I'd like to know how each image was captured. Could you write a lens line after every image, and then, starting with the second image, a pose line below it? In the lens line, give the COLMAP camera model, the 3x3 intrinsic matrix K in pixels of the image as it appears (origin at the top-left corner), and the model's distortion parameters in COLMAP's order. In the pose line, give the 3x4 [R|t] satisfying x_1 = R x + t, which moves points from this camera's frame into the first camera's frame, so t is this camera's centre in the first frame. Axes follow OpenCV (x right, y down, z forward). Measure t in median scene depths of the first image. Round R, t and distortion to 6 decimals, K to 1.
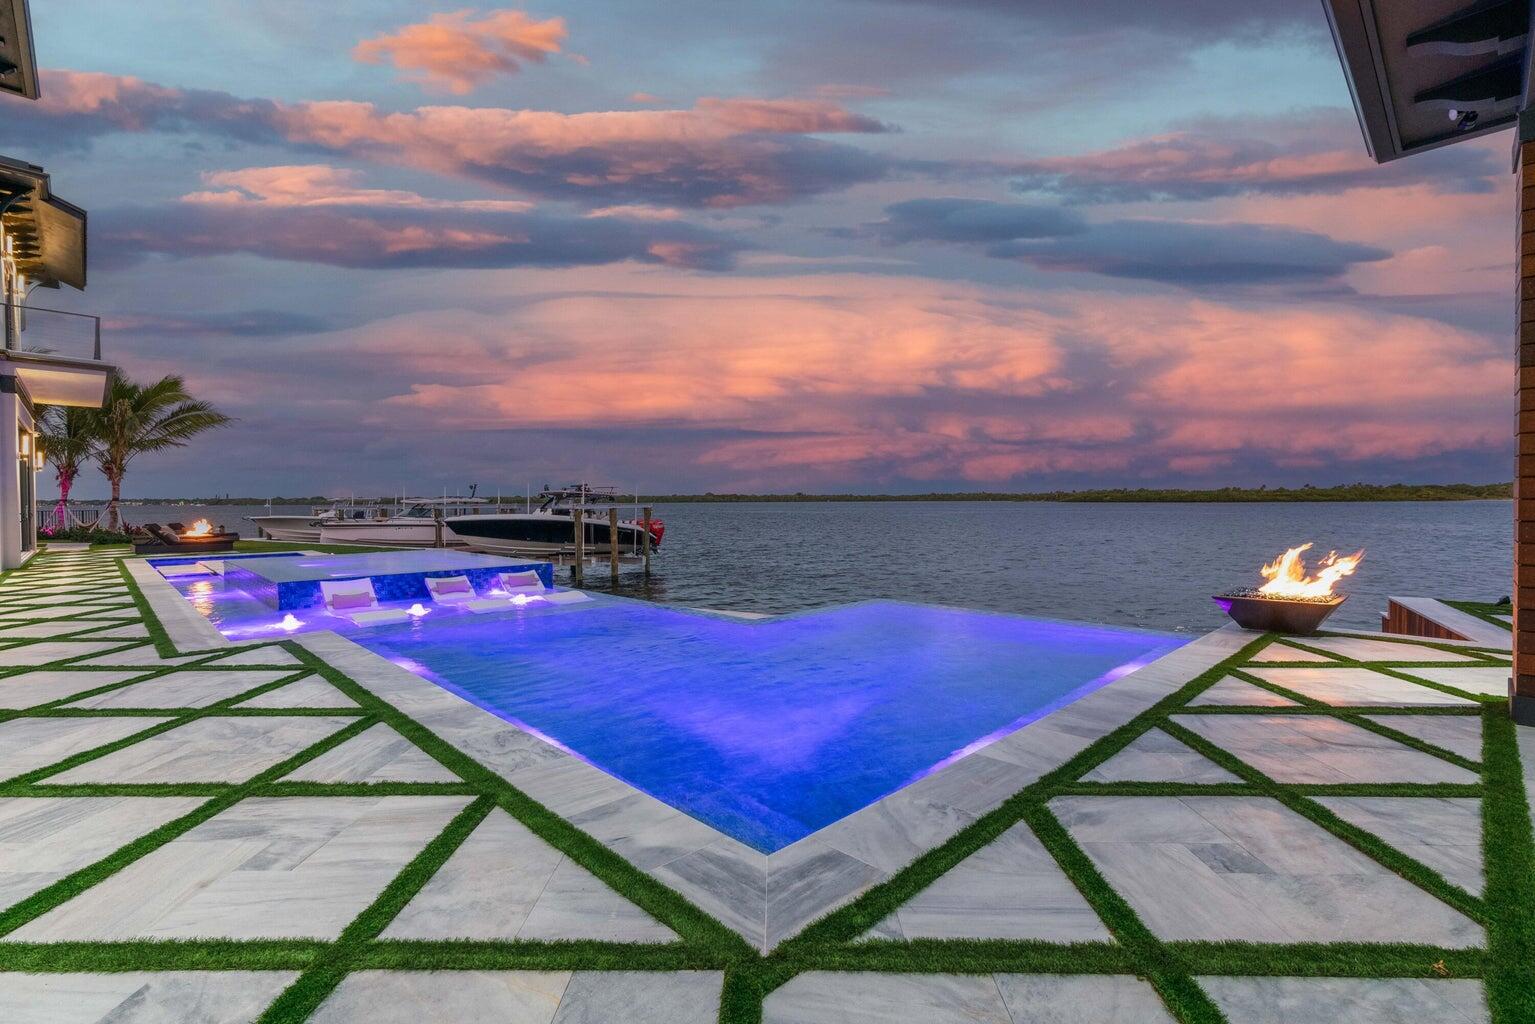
lens RADIAL K [[682.5, 0, 767.5], [0, 682.5, 512.0], [0, 0, 1]] dist [-0.008078, 0.000487]
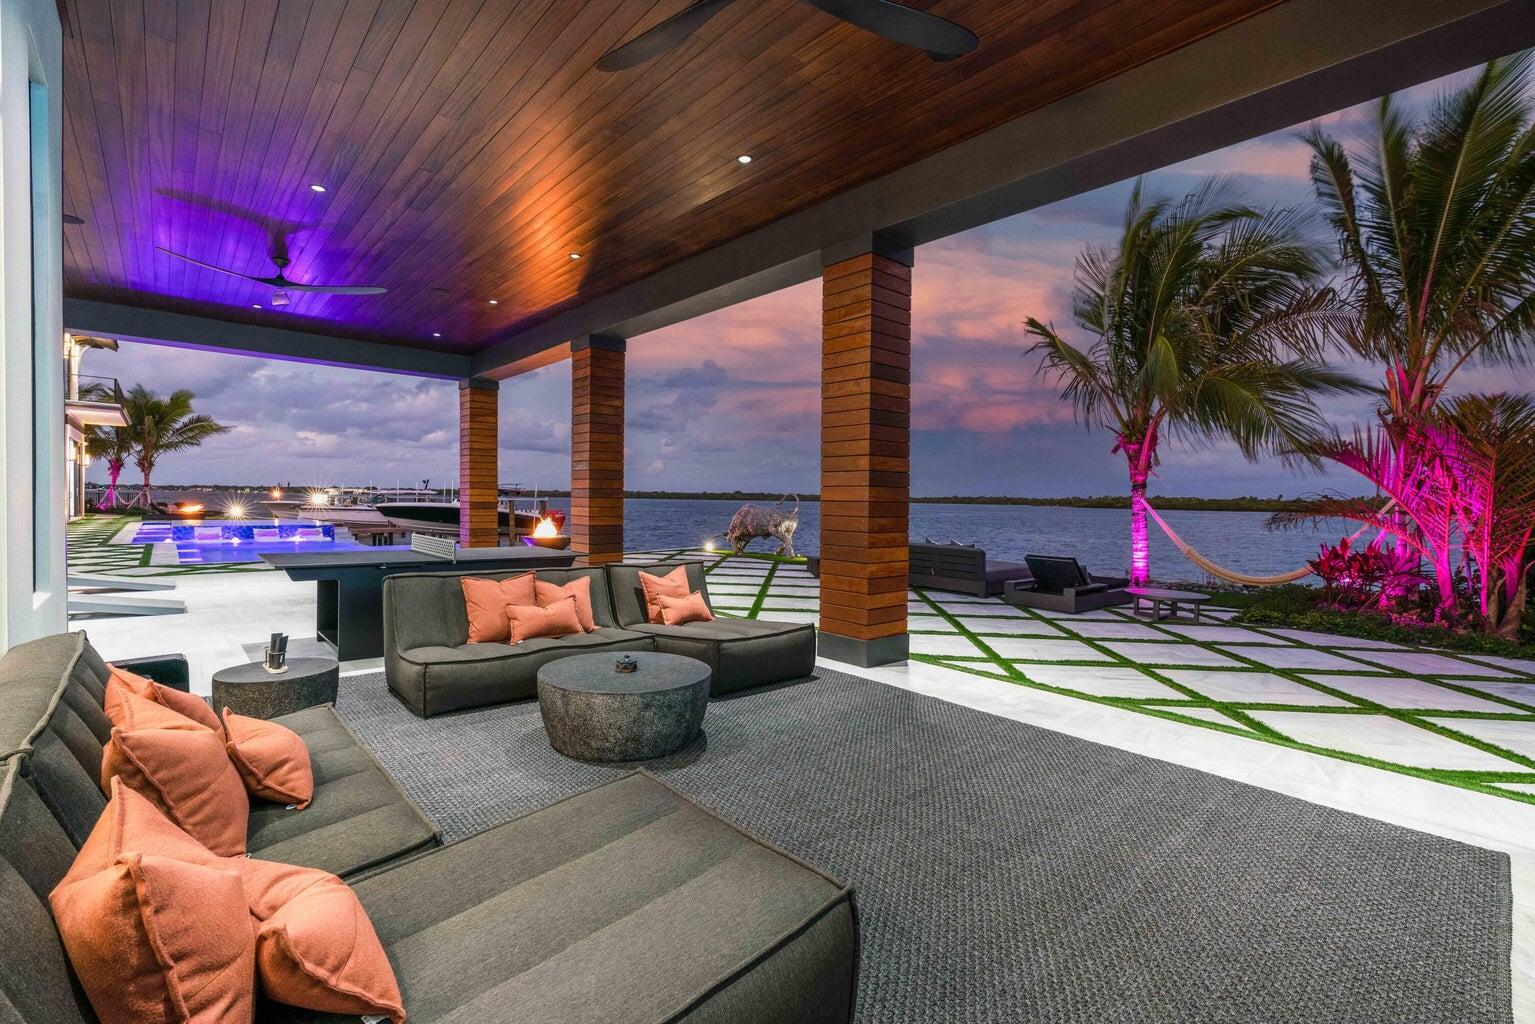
lens RADIAL K [[692.2, 0, 767.5], [0, 692.2, 512.0], [0, 0, 1]] dist [0.004050, 0.000857]
pose [[0.996942, 0.023473, -0.074542, 0.439965], [-0.023415, 0.999724, 0.001647, 0.004195], [0.074560, 0.000104, 0.997217, -0.349902]]
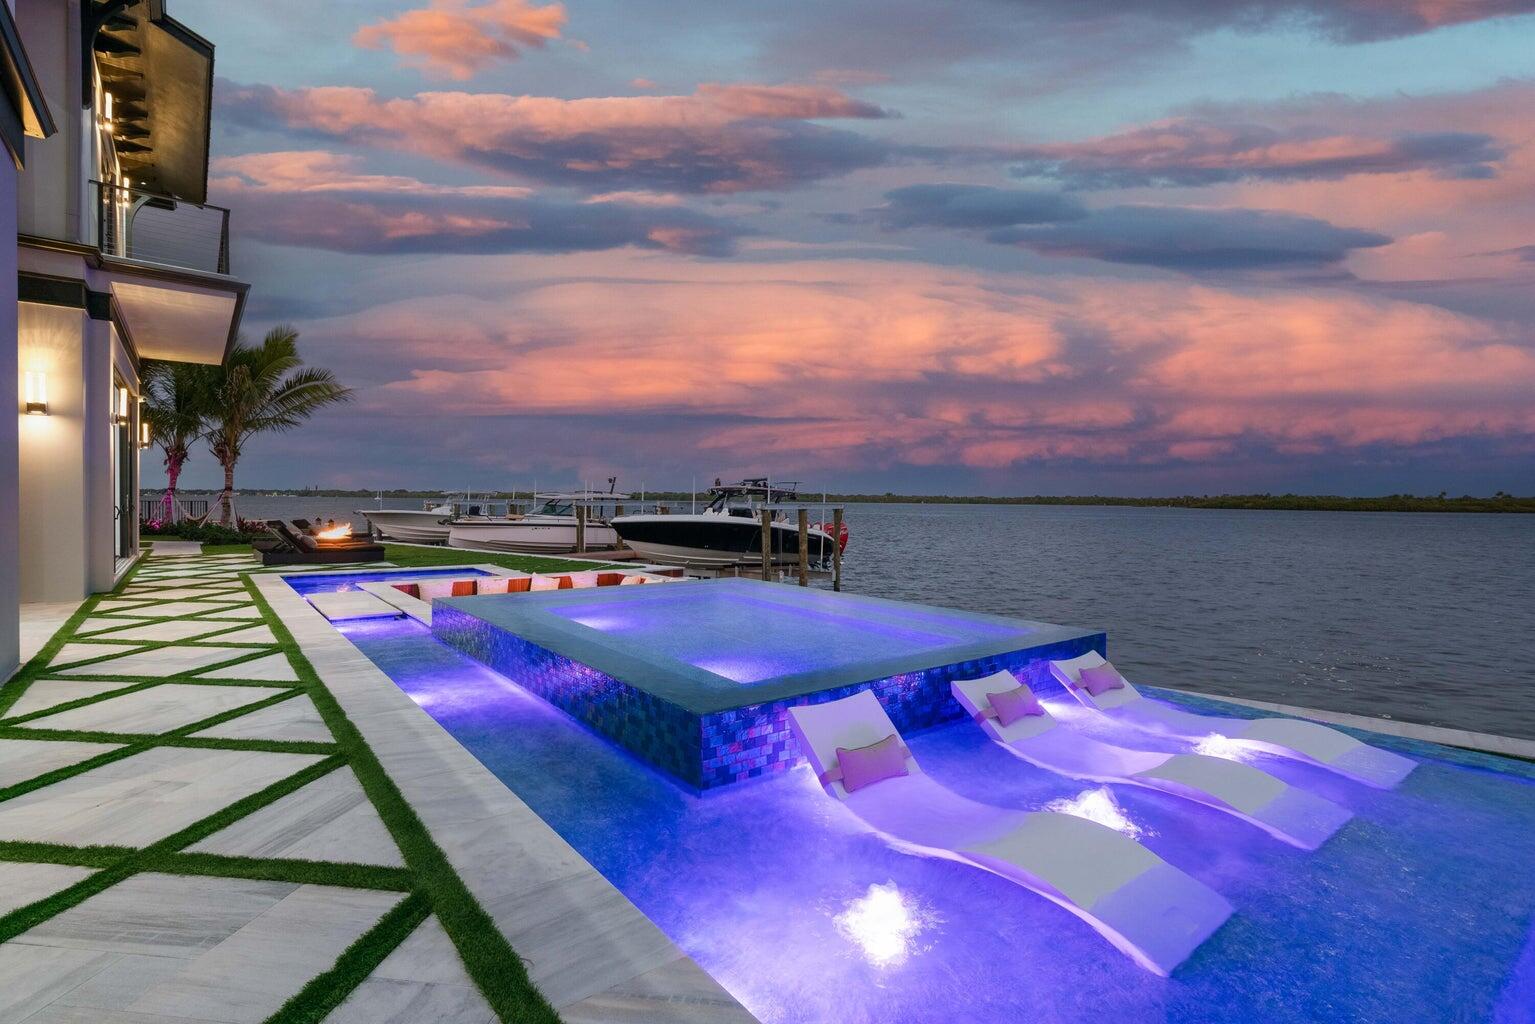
lens RADIAL K [[730.3, 0, 767.5], [0, 730.3, 512.0], [0, 0, 1]] dist [-0.002959, -0.001400]
pose [[0.992934, 0.018115, -0.117281, -0.201343], [-0.018199, 0.999834, 0.000360, -0.002223], [0.117268, 0.001777, 0.993099, 0.191125]]
